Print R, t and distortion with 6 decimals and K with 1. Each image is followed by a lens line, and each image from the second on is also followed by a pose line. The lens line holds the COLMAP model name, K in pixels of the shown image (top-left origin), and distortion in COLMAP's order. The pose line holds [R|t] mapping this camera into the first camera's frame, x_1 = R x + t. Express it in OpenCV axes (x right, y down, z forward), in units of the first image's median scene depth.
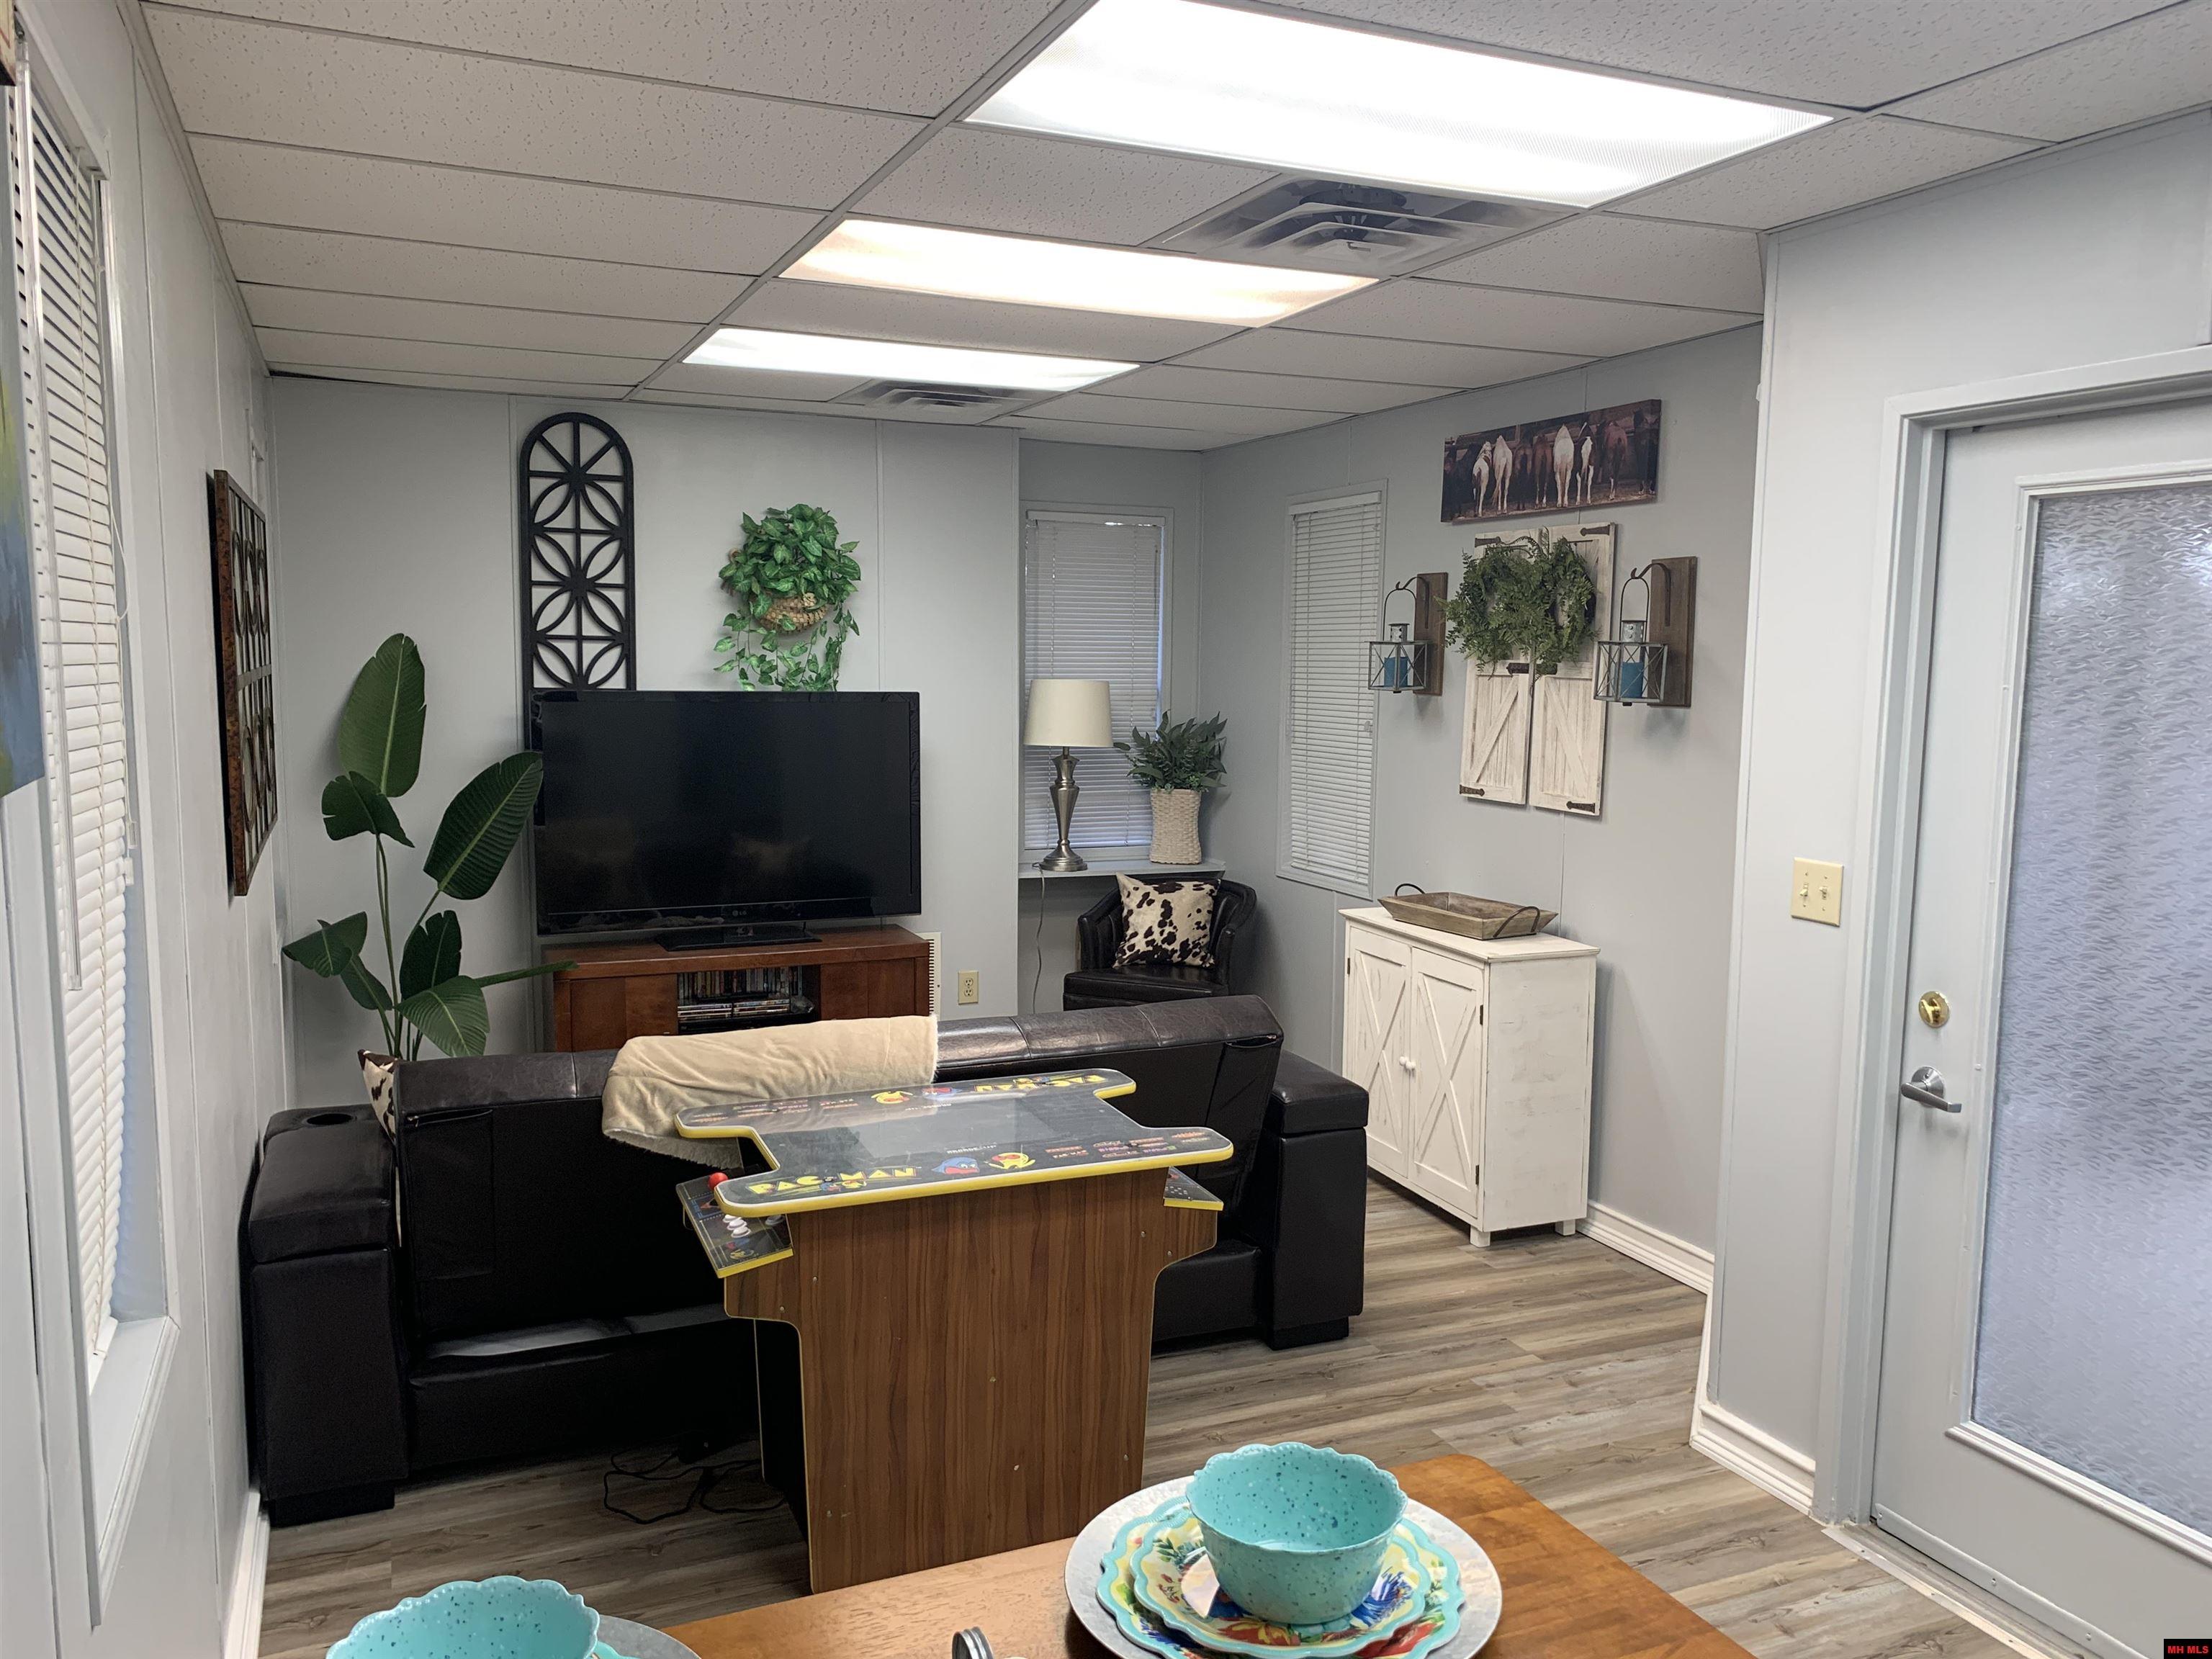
lens RADIAL K [[1670.1, 0, 1109.0], [0, 1670.1, 856.6], [0, 0, 1]] dist [0.054545, -0.106682]
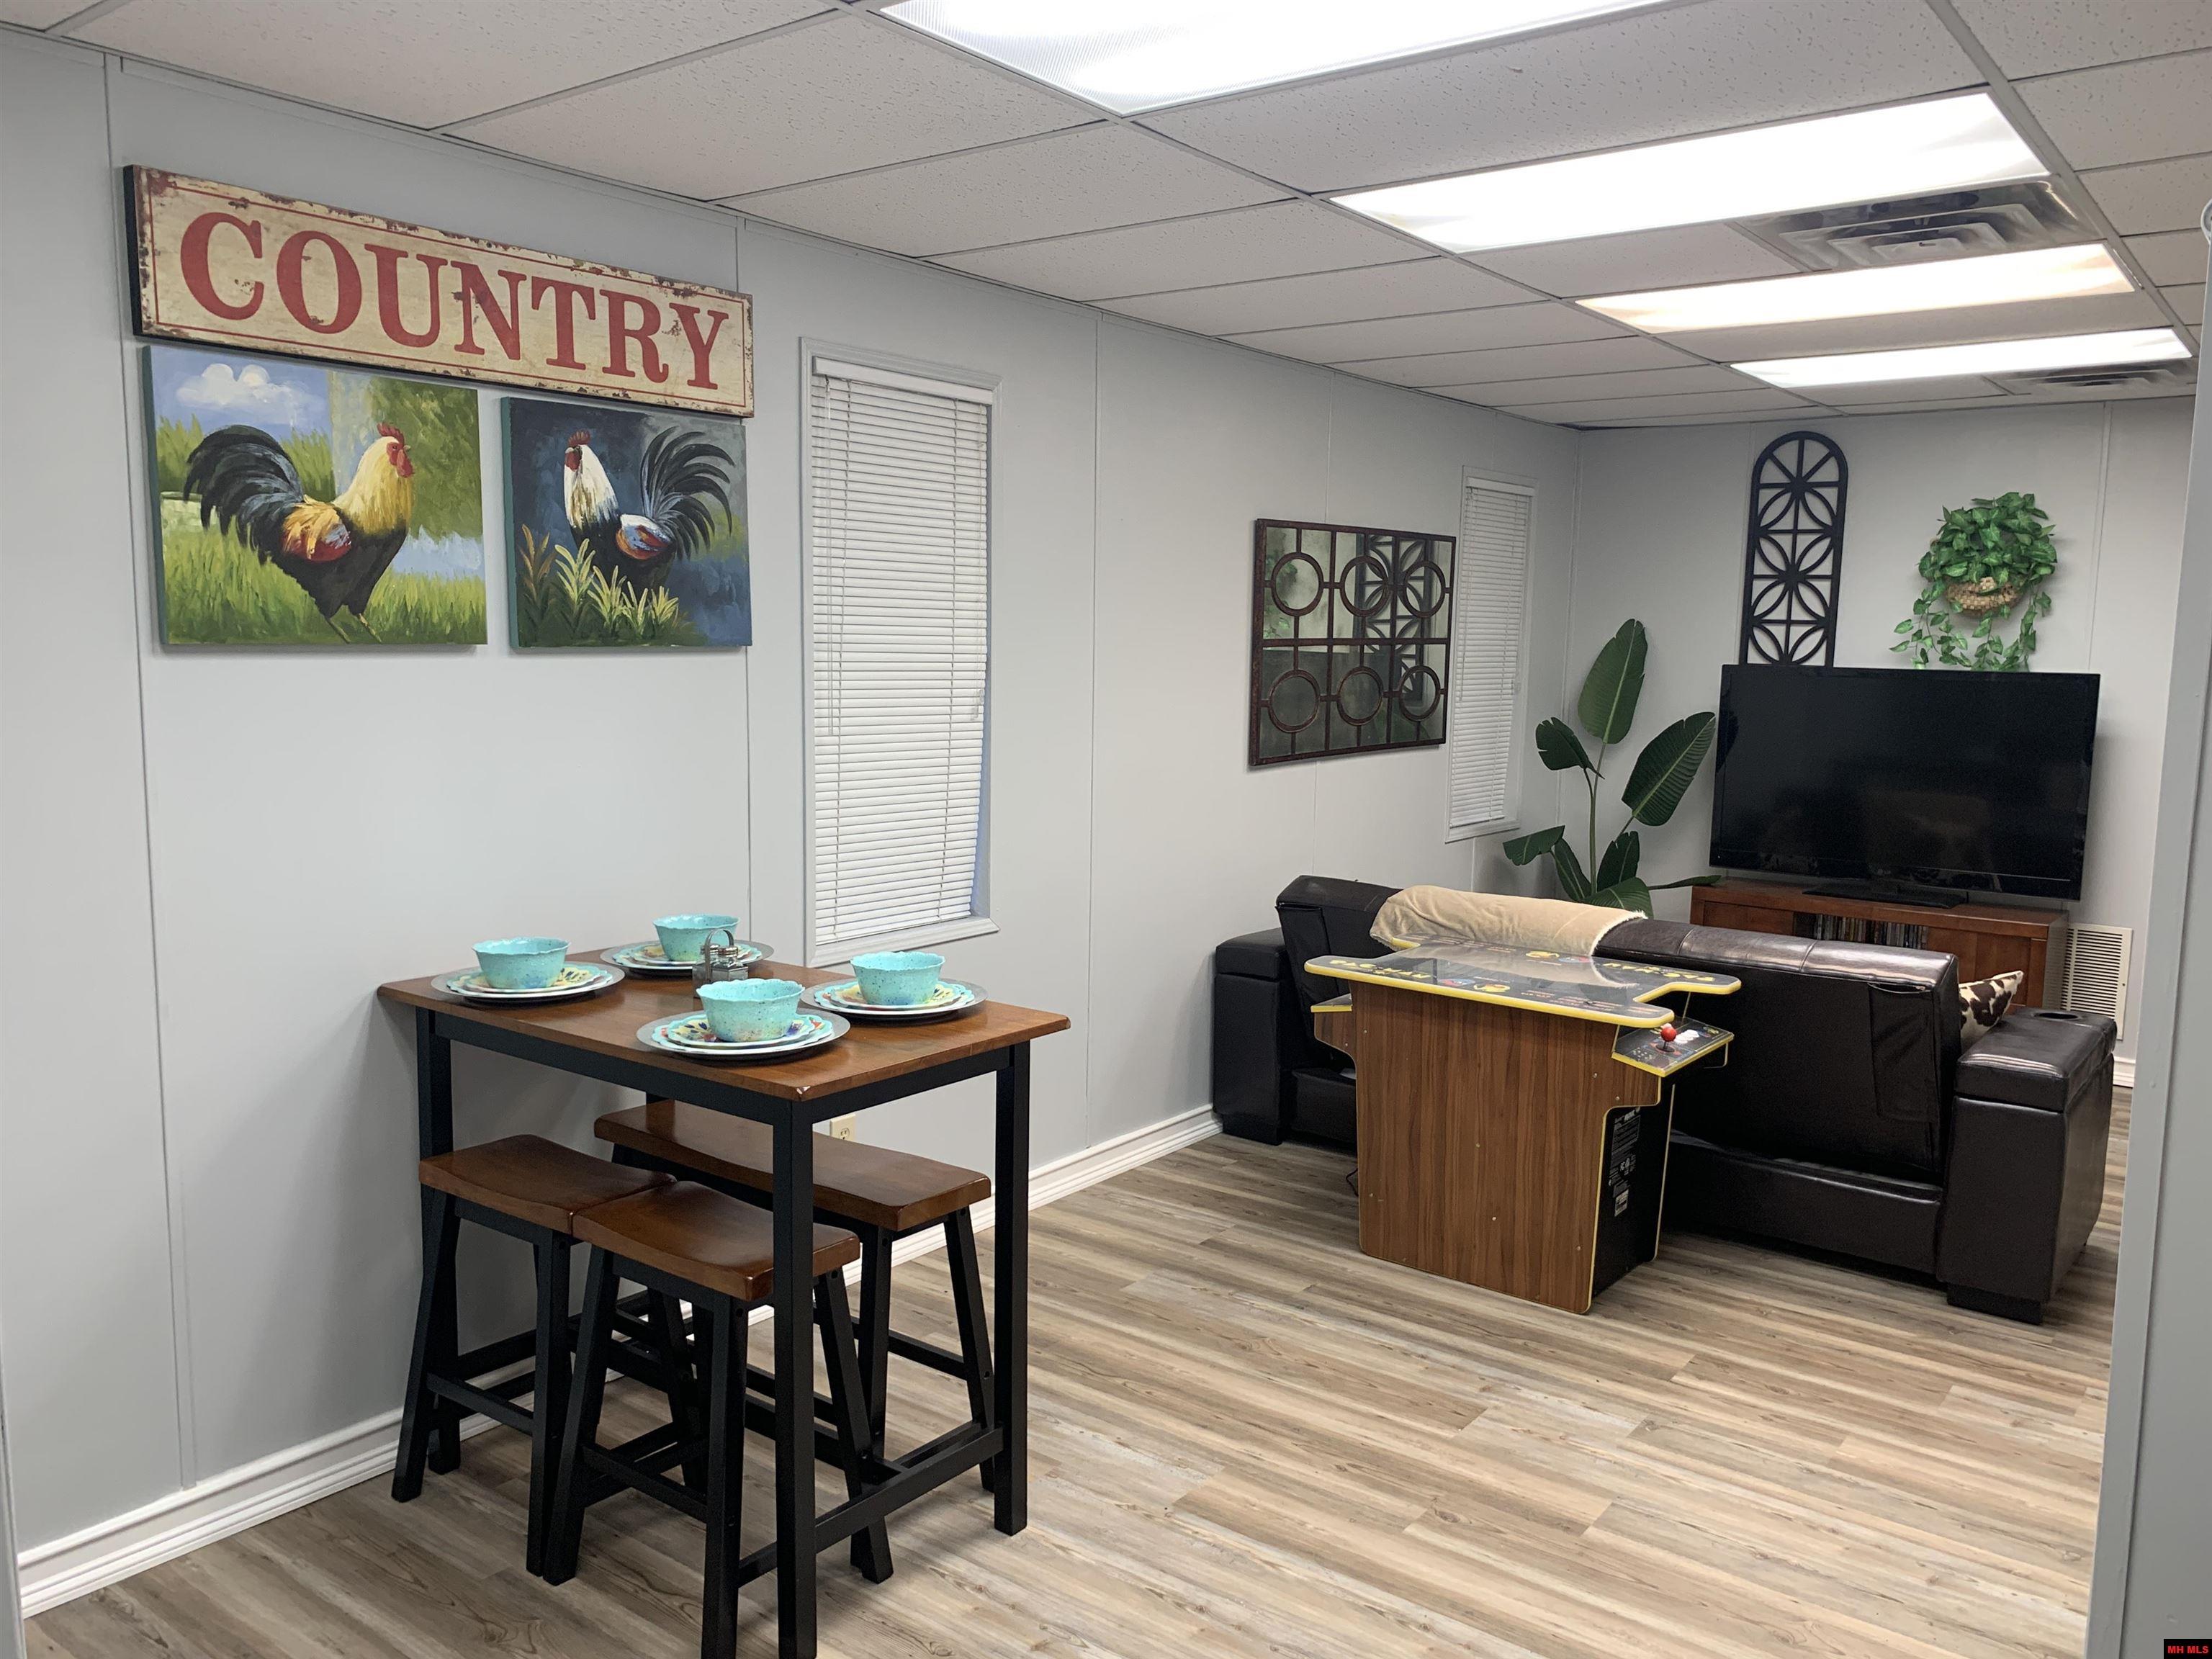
lens RADIAL K [[1683.7, 0, 1116.9], [0, 1683.7, 825.6], [0, 0, 1]] dist [0.009499, 0.000961]
pose [[0.485631, 0.098211, -0.868629, 0.630724], [-0.116860, 0.992044, 0.046831, 0.013915], [0.866317, 0.078766, 0.493245, 0.026236]]
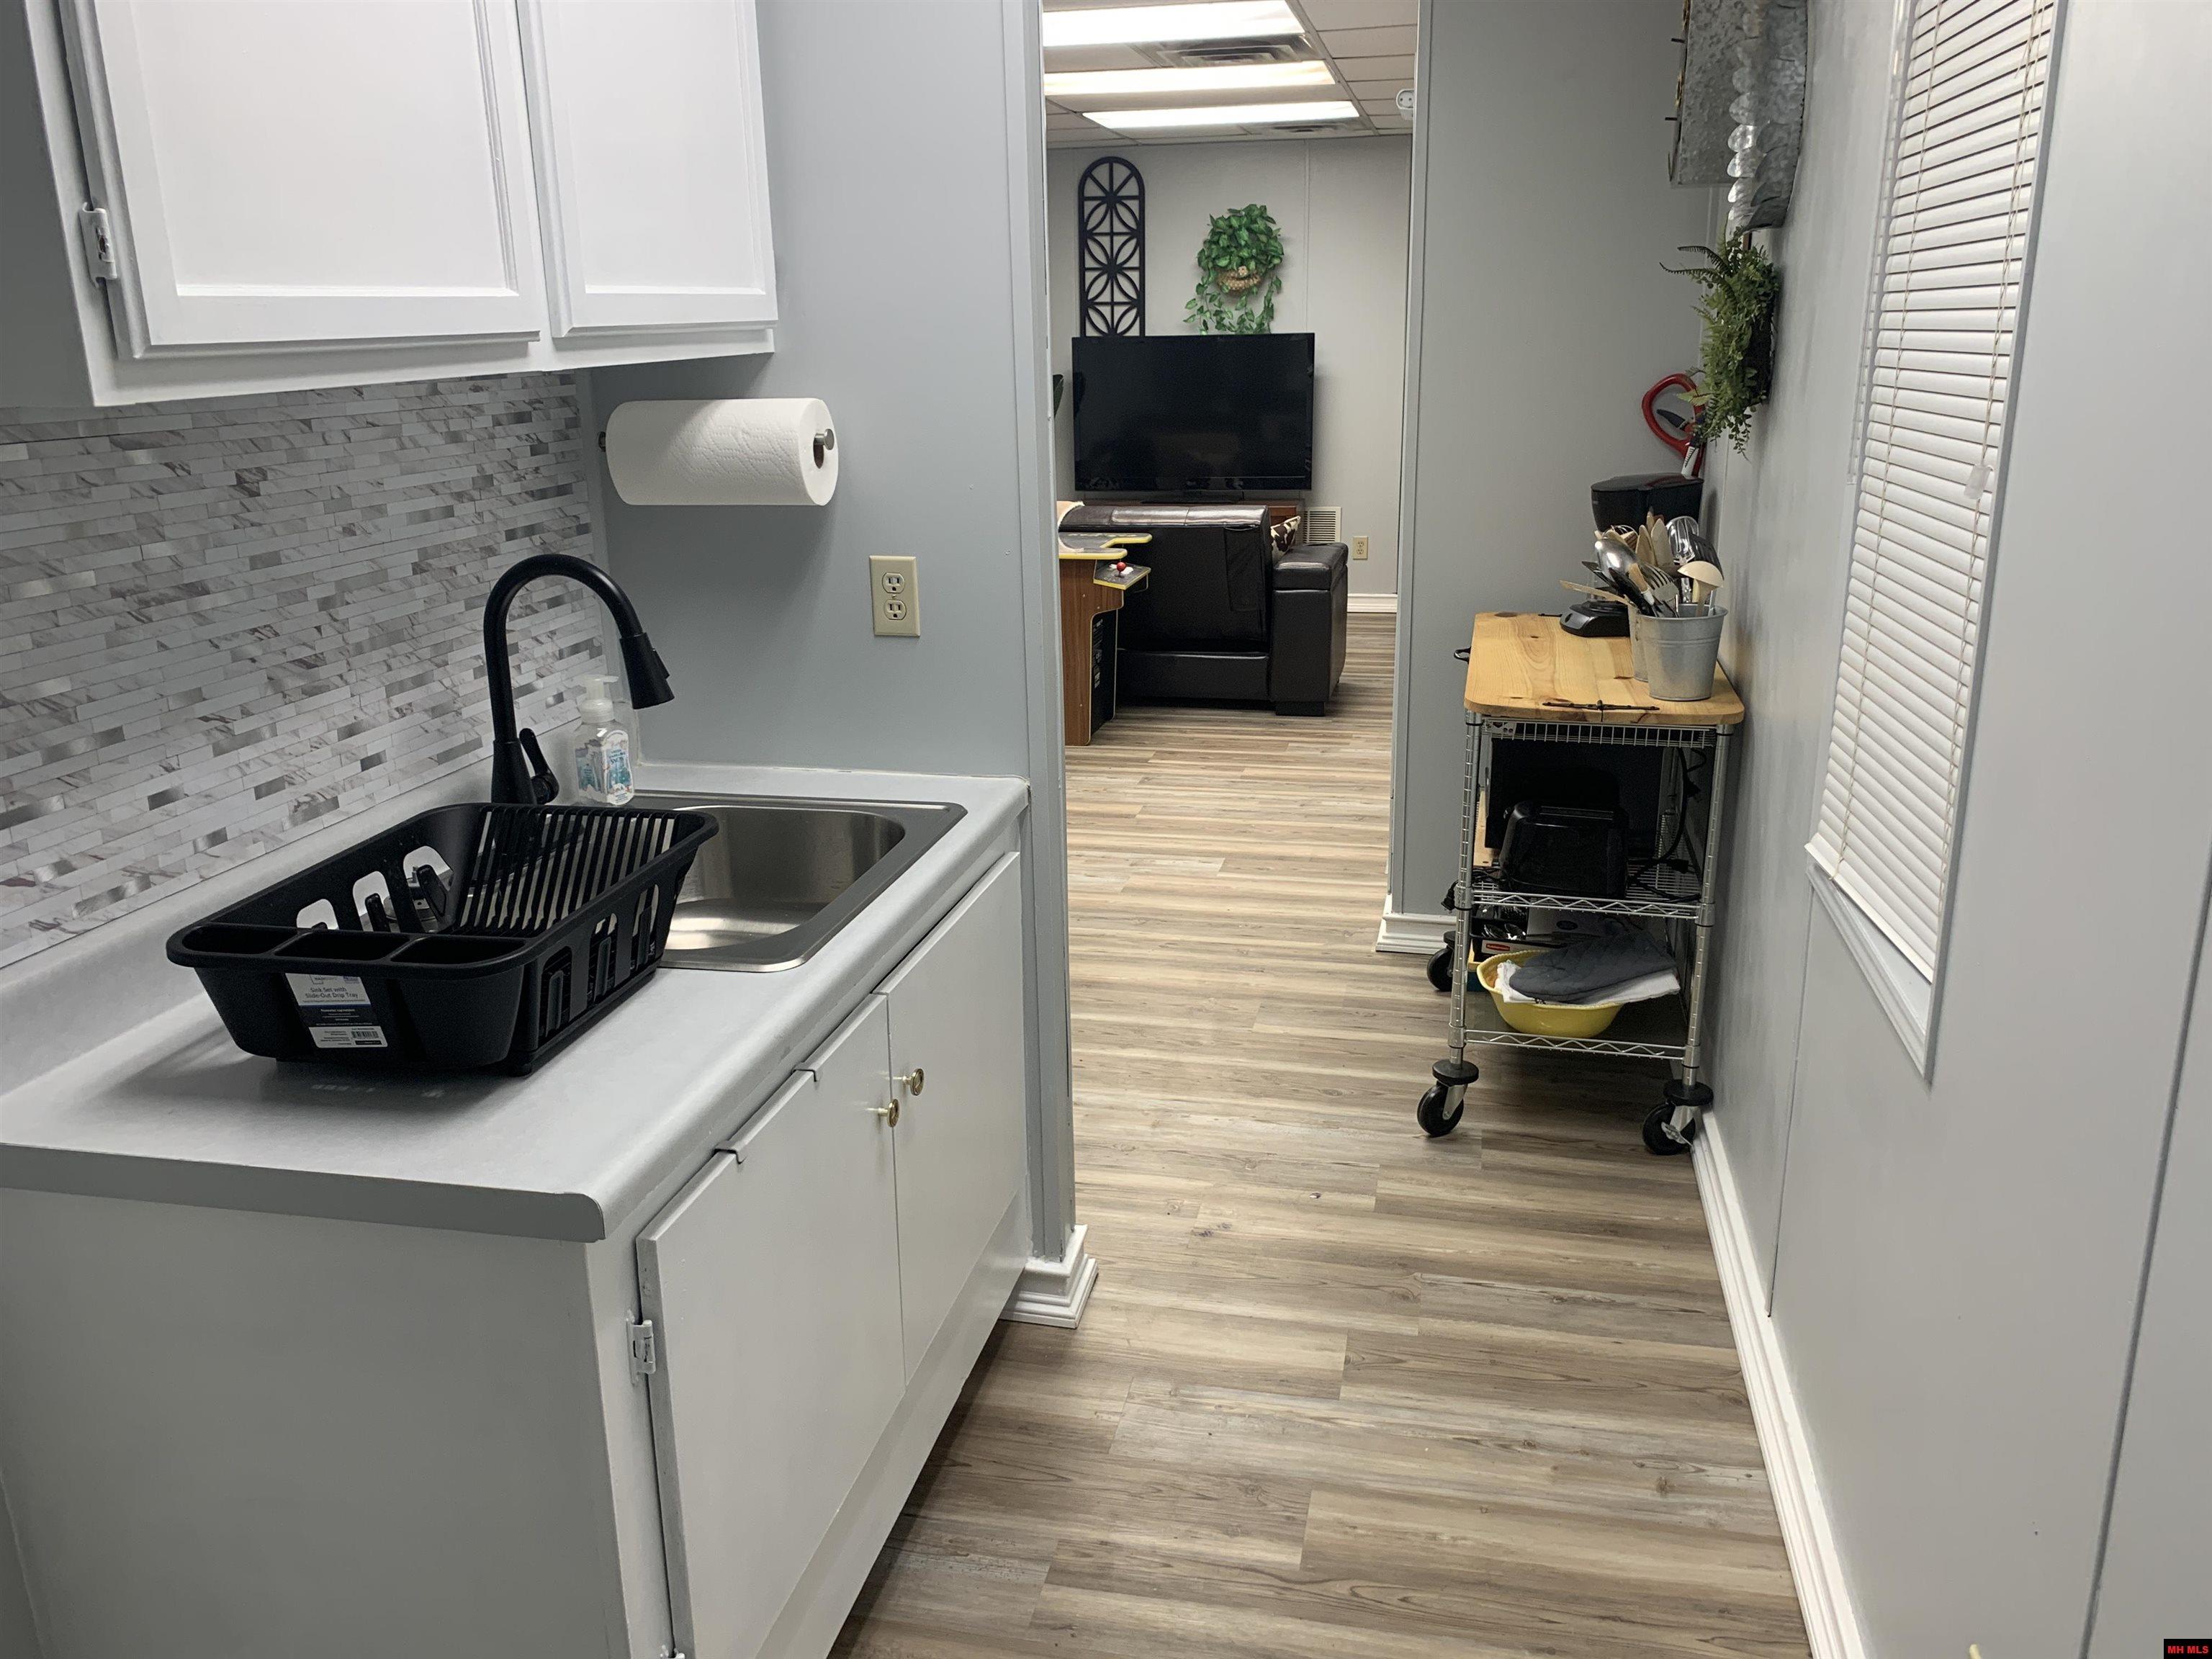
lens RADIAL K [[1683.5, 0, 1106.0], [0, 1683.5, 829.5], [0, 0, 1]] dist [0.015229, -0.007276]
pose [[0.810596, 0.142149, -0.568091, 0.848411], [-0.042396, 0.981791, 0.185172, 0.083420], [0.584069, -0.126015, 0.801863, -0.458439]]
